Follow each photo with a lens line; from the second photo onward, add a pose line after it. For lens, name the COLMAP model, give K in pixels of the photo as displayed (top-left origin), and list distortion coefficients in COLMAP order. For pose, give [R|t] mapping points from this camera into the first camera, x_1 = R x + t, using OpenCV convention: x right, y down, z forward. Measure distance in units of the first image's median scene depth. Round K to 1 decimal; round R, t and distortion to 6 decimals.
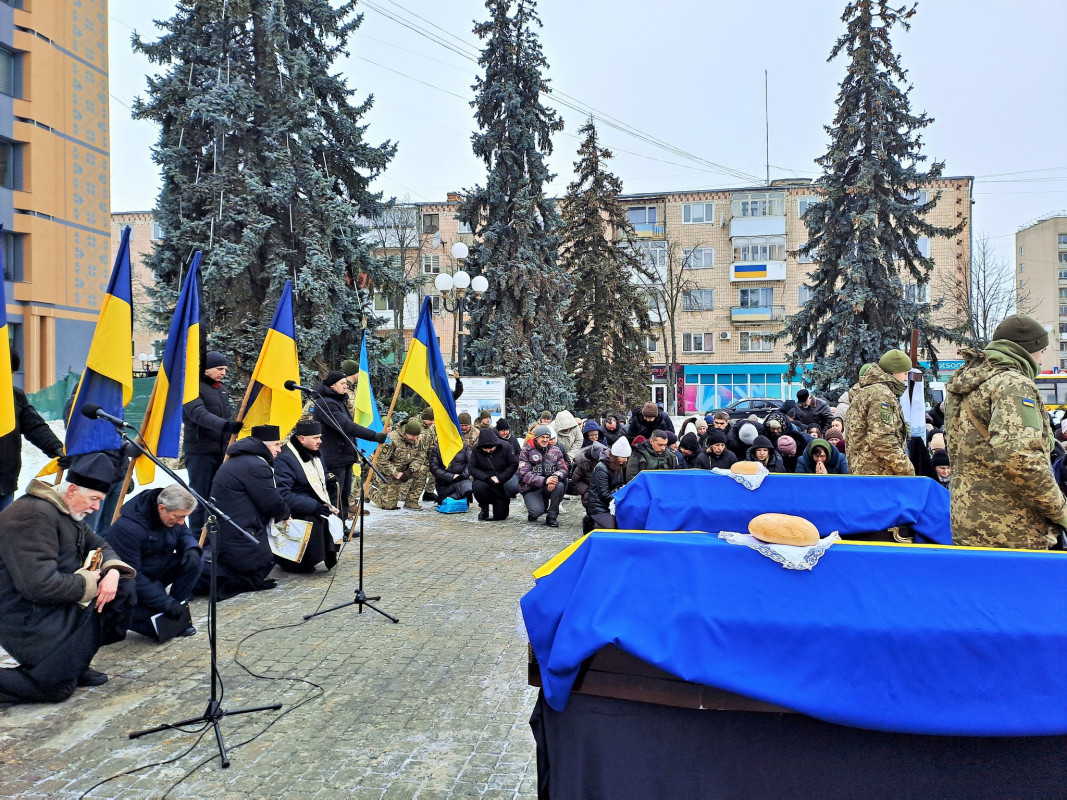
lens RADIAL K [[780.7, 0, 533.5], [0, 780.7, 400.0], [0, 0, 1]] dist [0.106081, -0.120770]
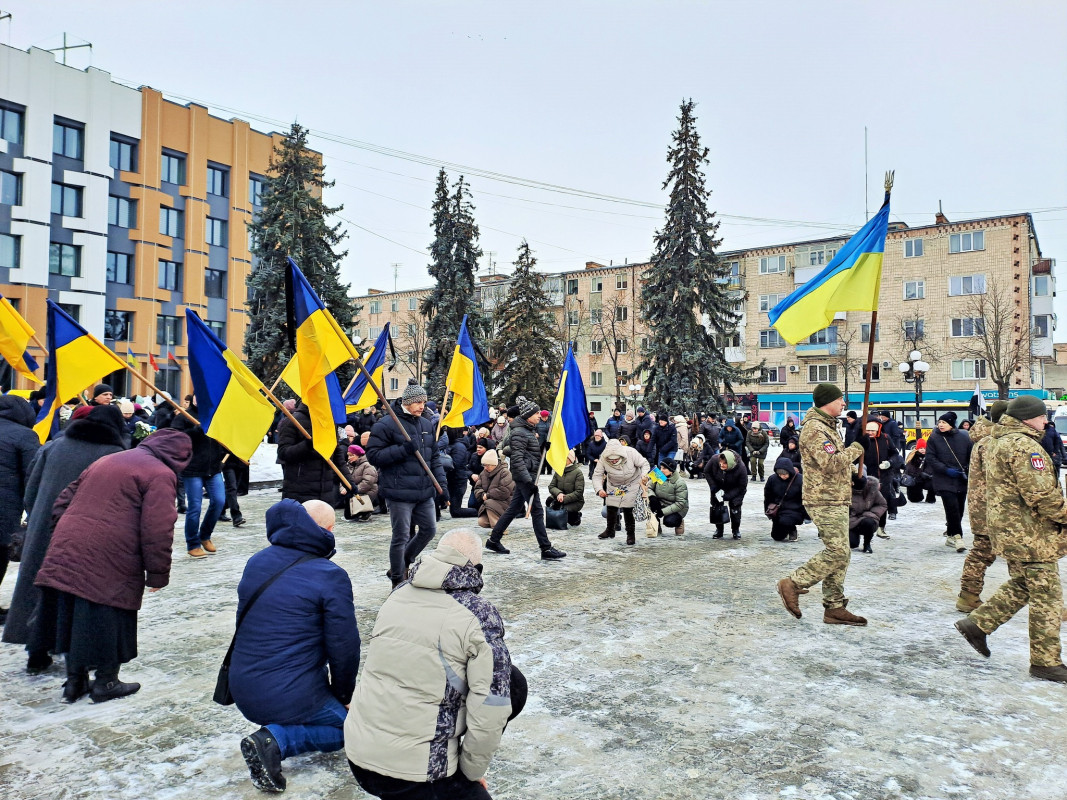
lens RADIAL K [[792.2, 0, 533.5], [0, 792.2, 400.0], [0, 0, 1]] dist [0.070777, -0.064317]
pose [[0.893405, -0.000102, -0.449253, 0.916475], [-0.015665, 0.999385, -0.031379, 0.014312], [0.448980, 0.035072, 0.892853, -0.456329]]
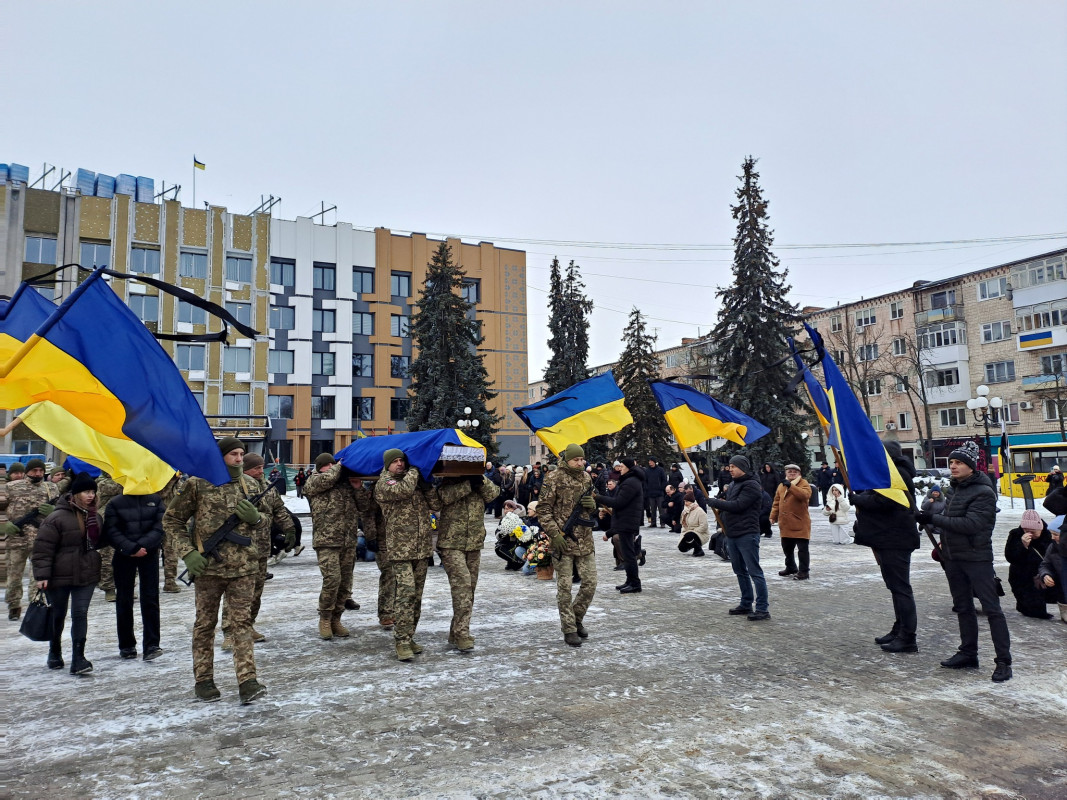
lens RADIAL K [[780.7, 0, 533.5], [0, 780.7, 400.0], [0, 0, 1]] dist [0.106081, -0.120770]
pose [[0.575882, -0.084224, -0.813183, 1.510931], [0.006720, 0.995133, -0.098310, 0.013573], [0.817505, 0.051151, 0.573645, -0.177375]]
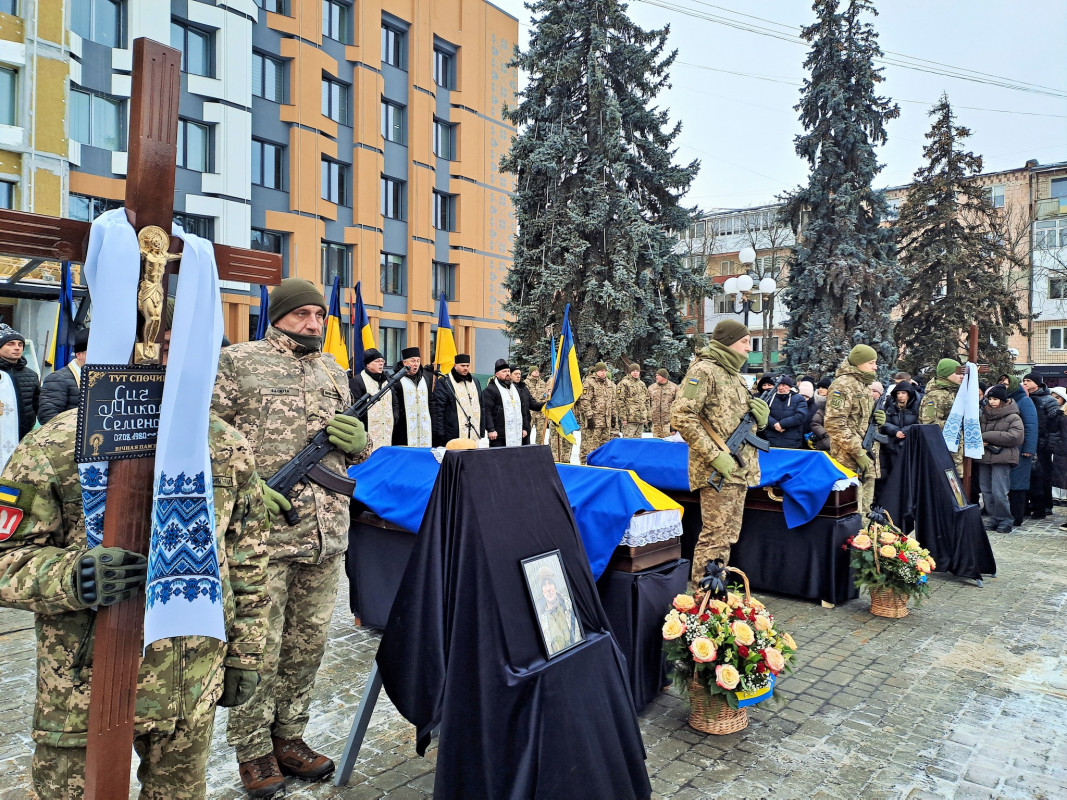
lens RADIAL K [[780.7, 0, 533.5], [0, 780.7, 400.0], [0, 0, 1]] dist [0.106081, -0.120770]
pose [[0.865257, 0.022088, -0.500842, 0.150599], [-0.022800, 0.999729, 0.004700, 0.005209], [0.500810, 0.007352, 0.865526, -0.053099]]
